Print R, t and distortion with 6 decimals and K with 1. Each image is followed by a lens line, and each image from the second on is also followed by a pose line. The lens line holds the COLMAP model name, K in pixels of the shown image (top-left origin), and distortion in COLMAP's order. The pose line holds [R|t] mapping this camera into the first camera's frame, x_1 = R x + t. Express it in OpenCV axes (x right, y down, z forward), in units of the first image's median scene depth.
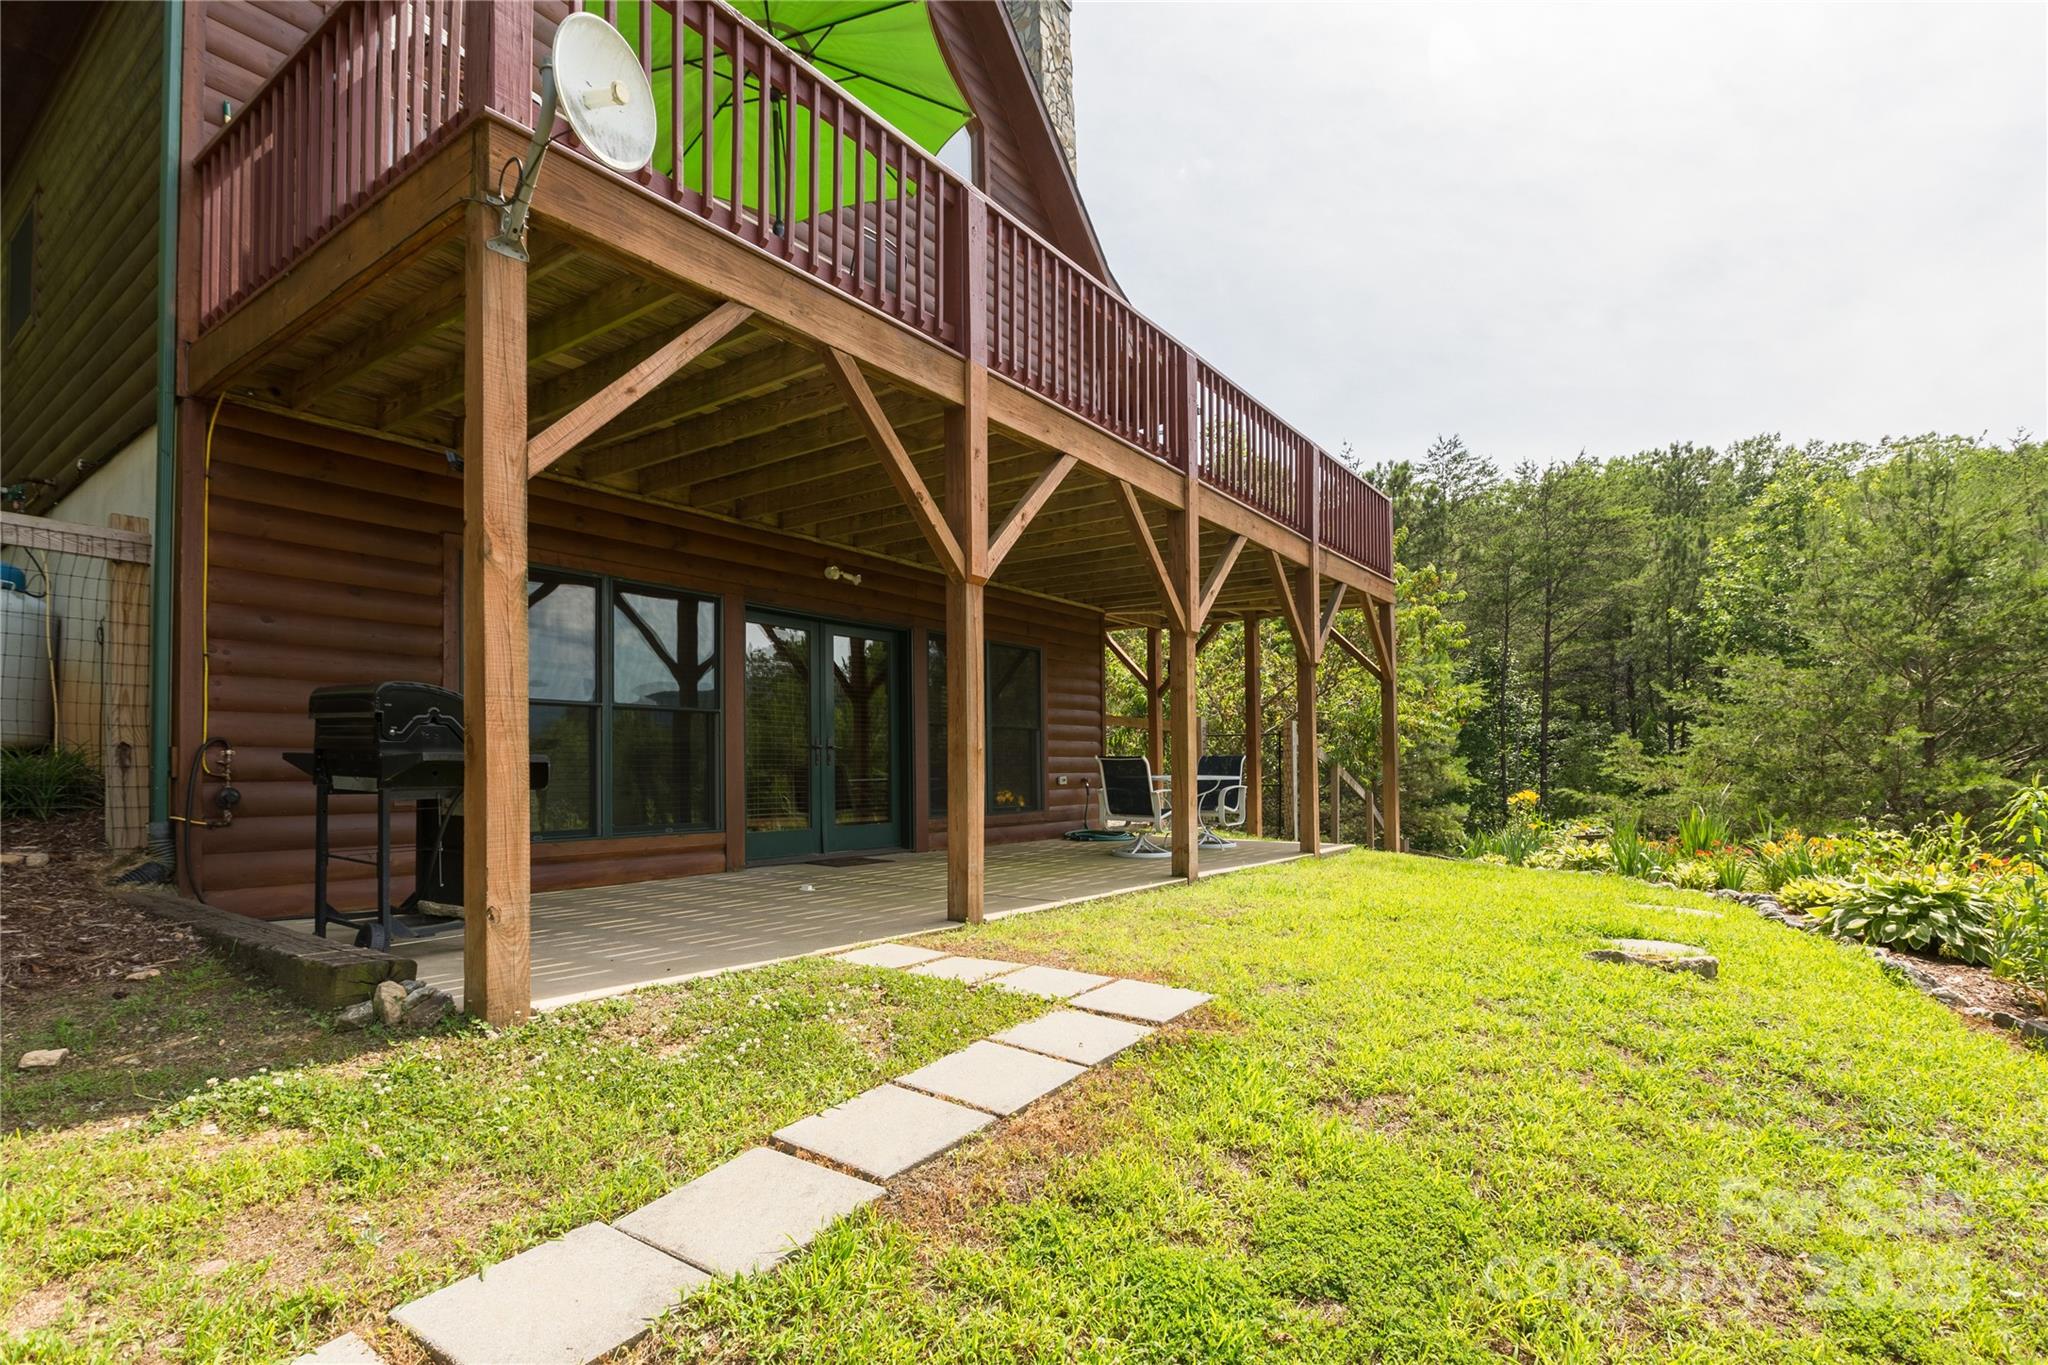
lens RADIAL K [[963.0, 0, 1004.8], [0, 963.0, 726.4], [0, 0, 1]] dist [0.000966, 0.002225]
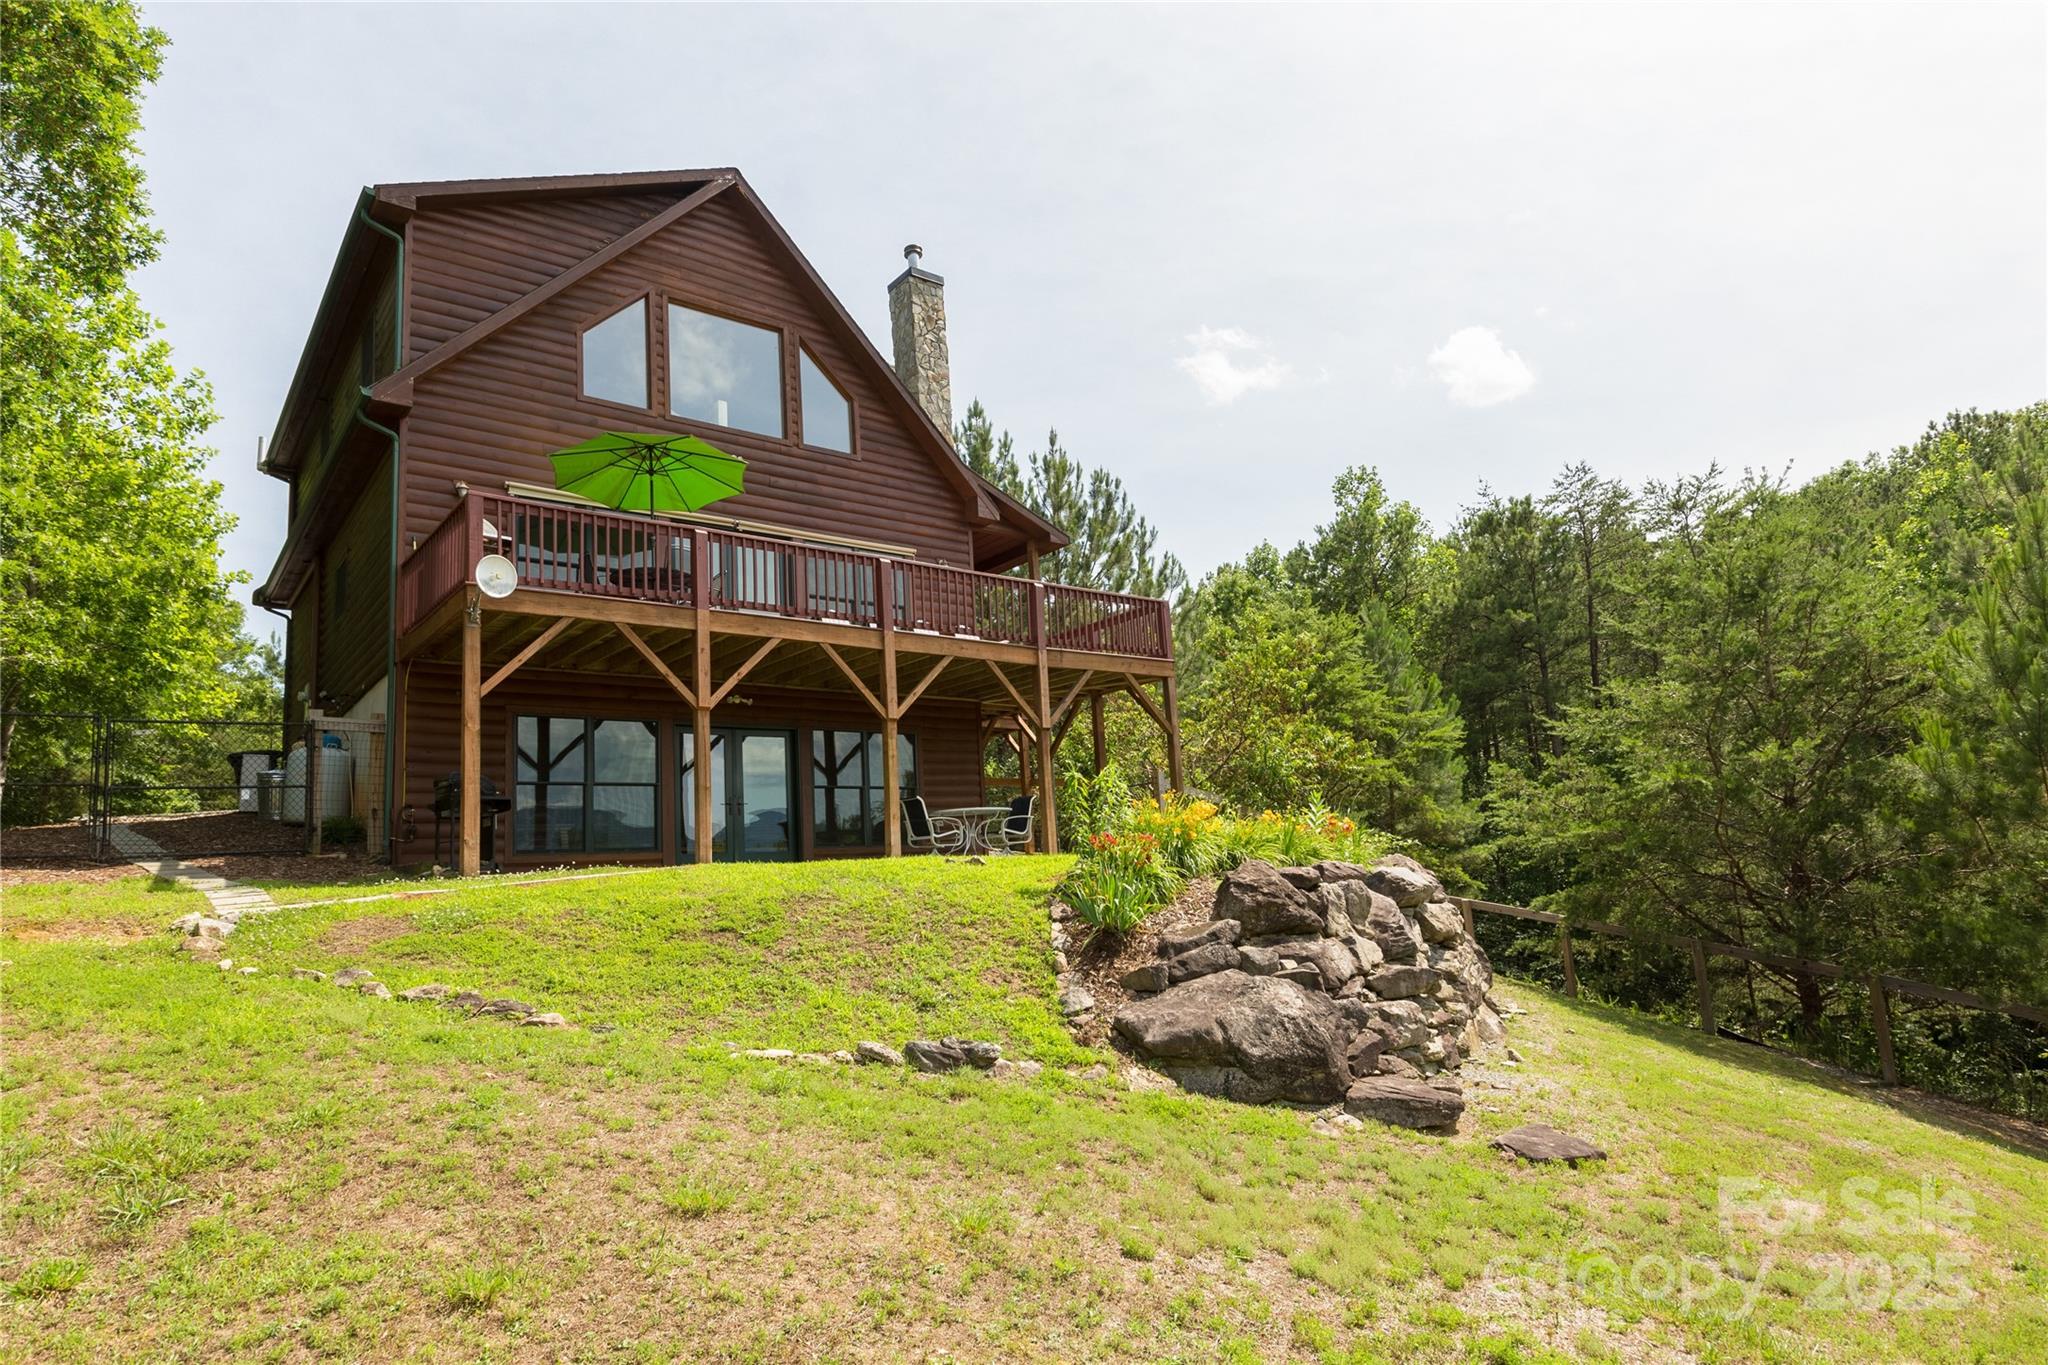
lens RADIAL K [[1143.0, 0, 1021.3], [0, 1143.0, 693.2], [0, 0, 1]] dist [0.019166, 0.000858]
pose [[0.963795, -0.088614, -0.251488, 1.336083], [0.059454, 0.990837, -0.121277, 0.170226], [0.259930, 0.101934, 0.960232, -1.311083]]
